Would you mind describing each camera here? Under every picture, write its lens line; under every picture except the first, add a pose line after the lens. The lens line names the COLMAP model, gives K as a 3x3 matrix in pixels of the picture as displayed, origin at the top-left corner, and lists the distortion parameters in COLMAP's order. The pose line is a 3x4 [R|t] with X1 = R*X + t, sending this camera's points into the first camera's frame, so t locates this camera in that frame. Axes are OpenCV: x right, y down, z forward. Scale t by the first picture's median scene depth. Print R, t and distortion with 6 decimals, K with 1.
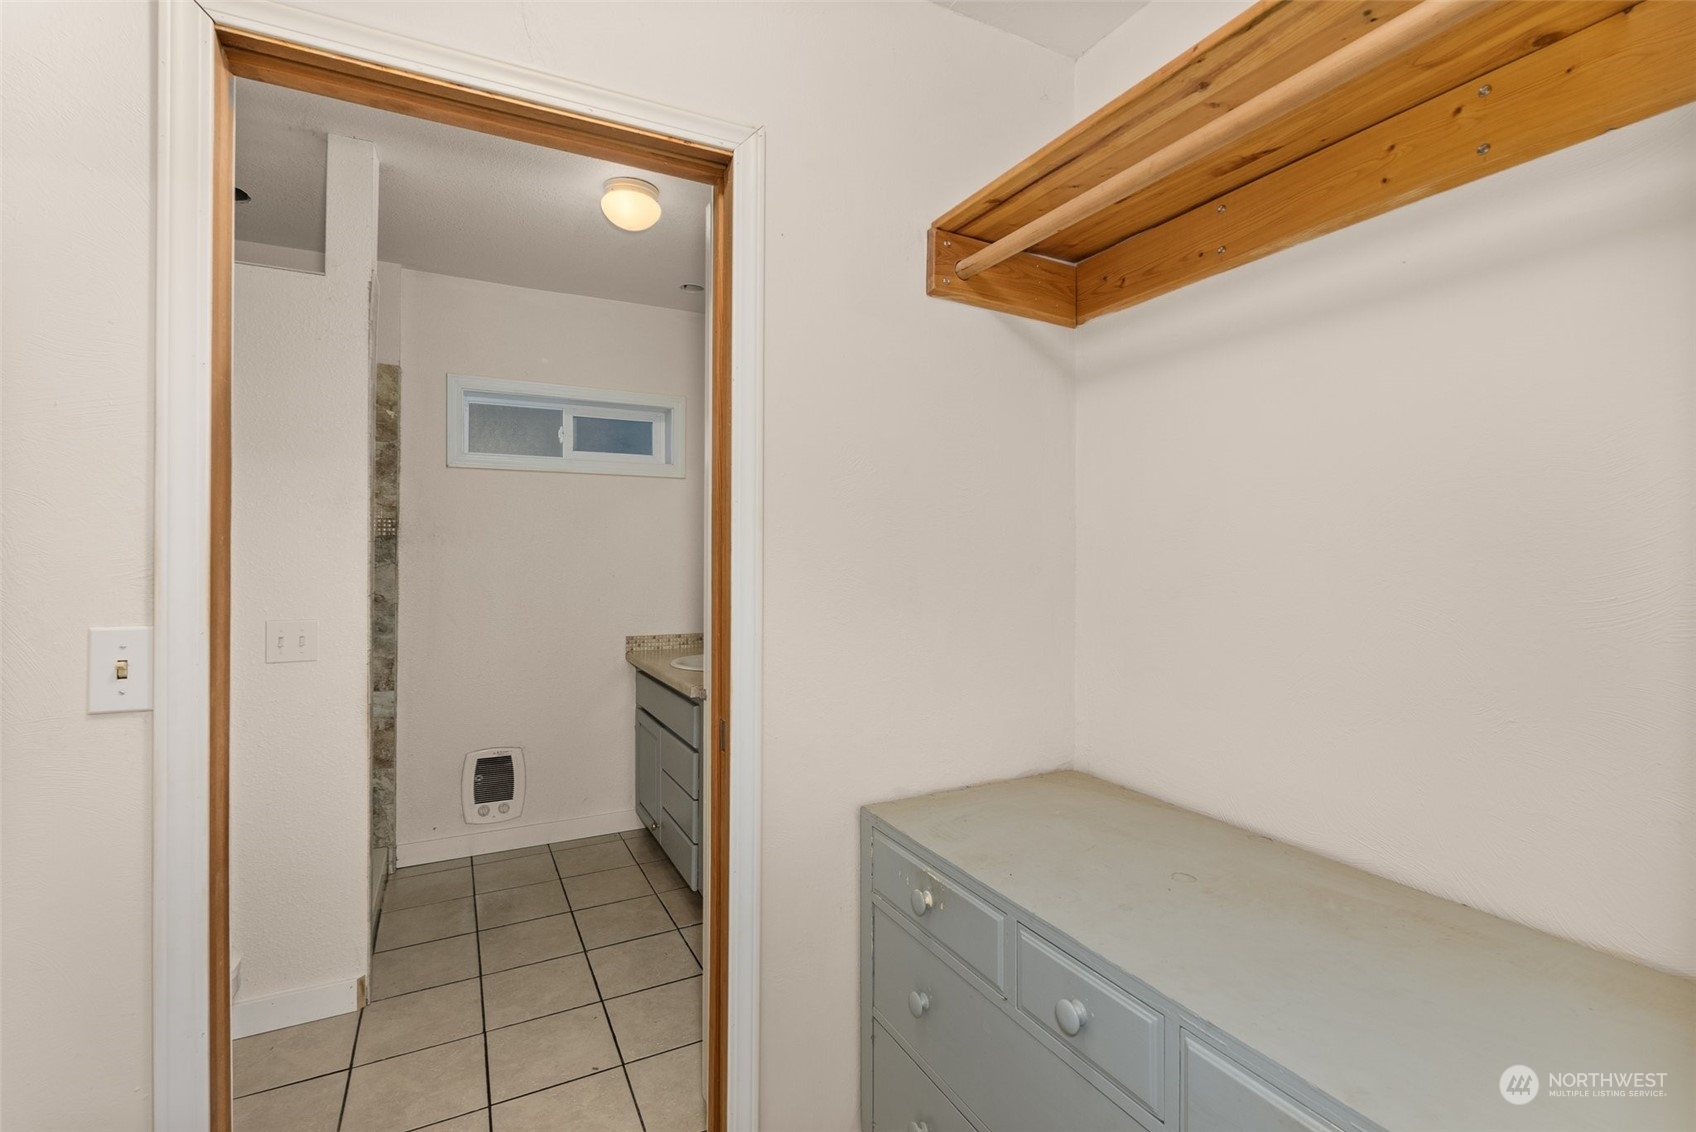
lens RADIAL K [[755.7, 0, 851.1], [0, 755.7, 552.5], [0, 0, 1]] dist [-0.002522, 0.000342]
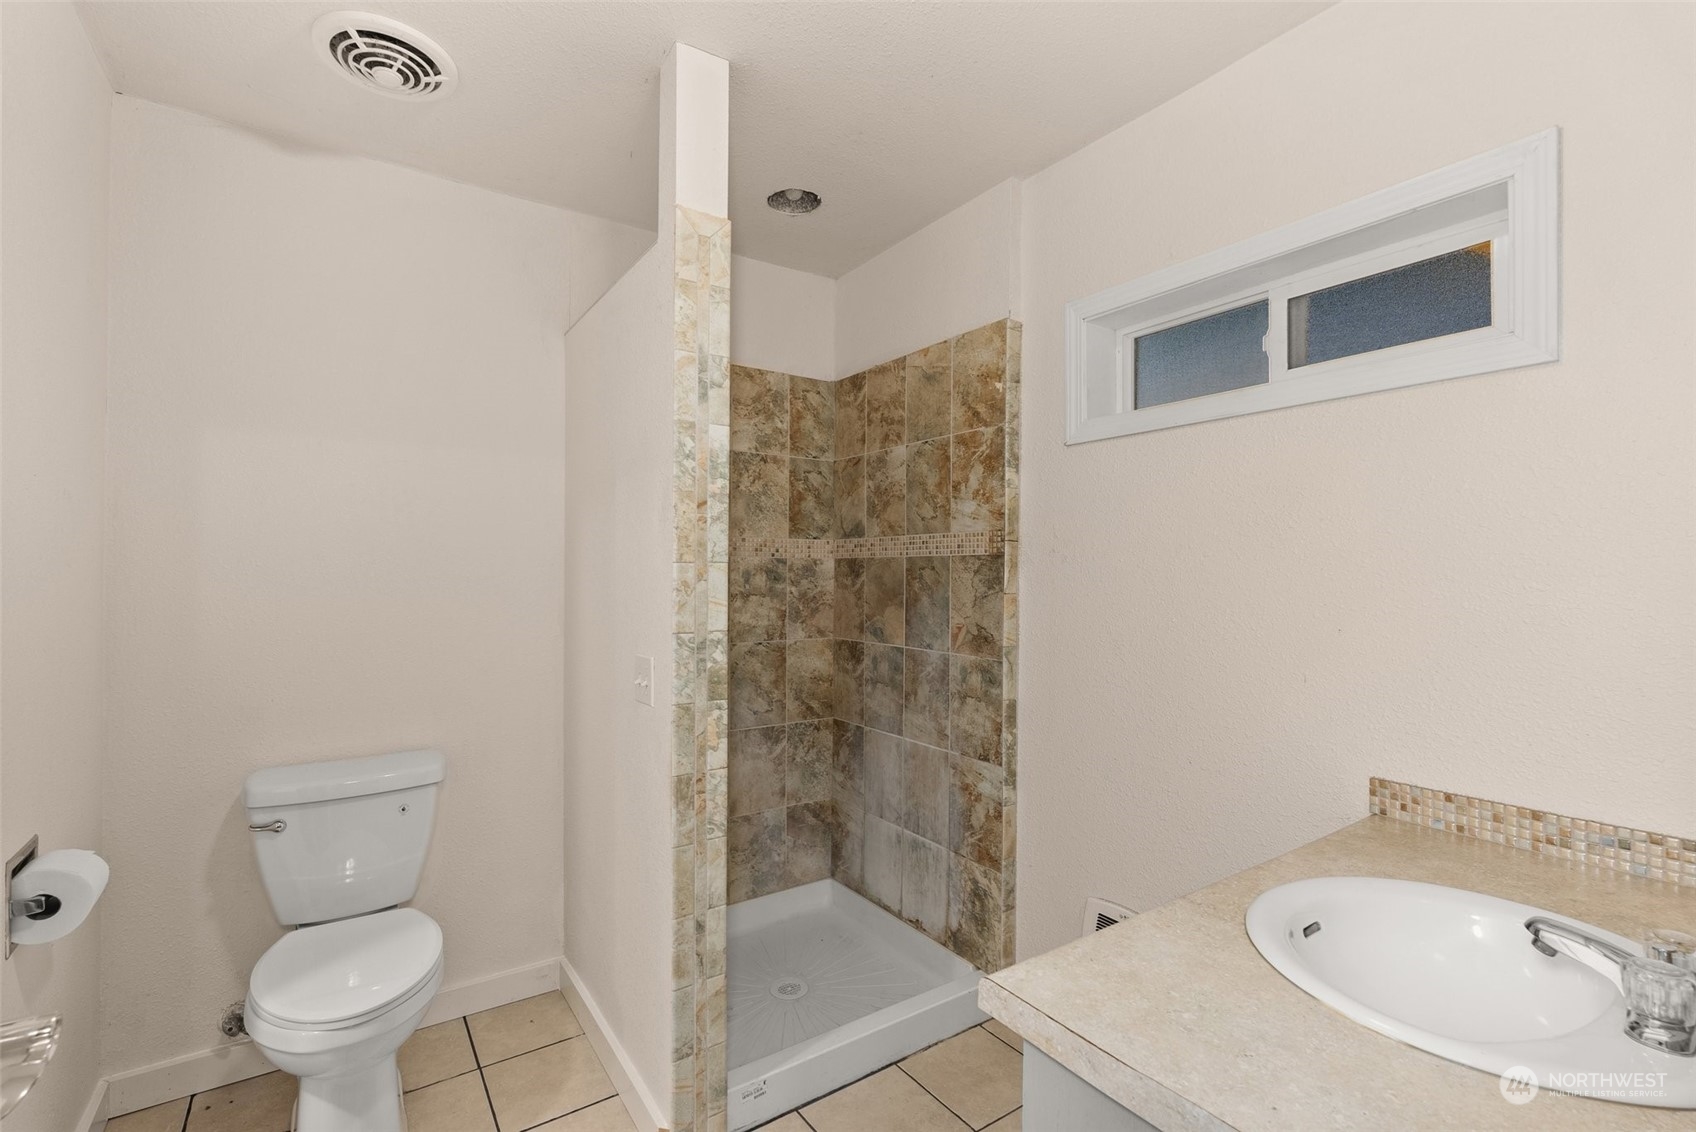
lens RADIAL K [[755.7, 0, 854.4], [0, 755.7, 570.4], [0, 0, 1]] dist [-0.002522, 0.000342]
pose [[0.121051, -0.004461, -0.992636, 0.092859], [0.001939, 0.999989, -0.004258, -0.002913], [0.992644, -0.001409, 0.121058, 0.729224]]
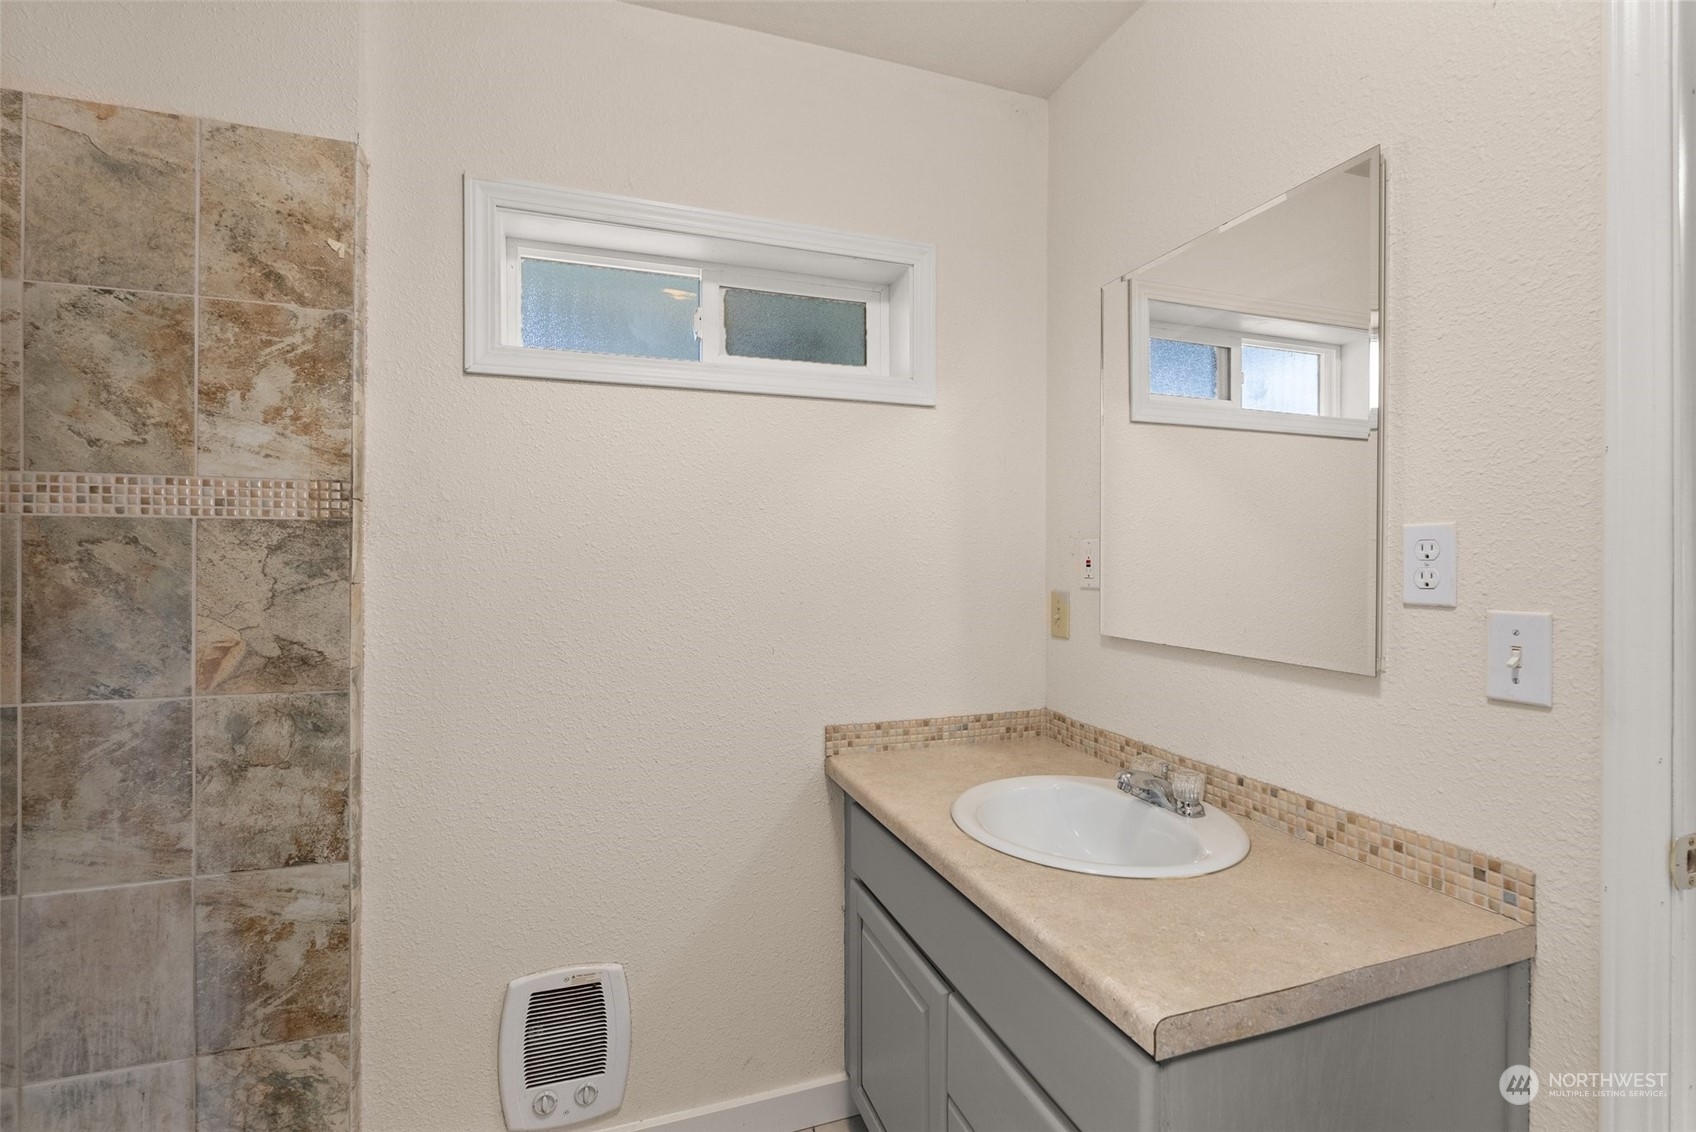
lens RADIAL K [[755.7, 0, 854.8], [0, 755.7, 561.0], [0, 0, 1]] dist [-0.002522, 0.000342]
pose [[0.987800, 0.001352, -0.155721, -0.221981], [0.000148, 0.999954, 0.009621, -0.001383], [0.155727, -0.009527, 0.987754, 0.568599]]
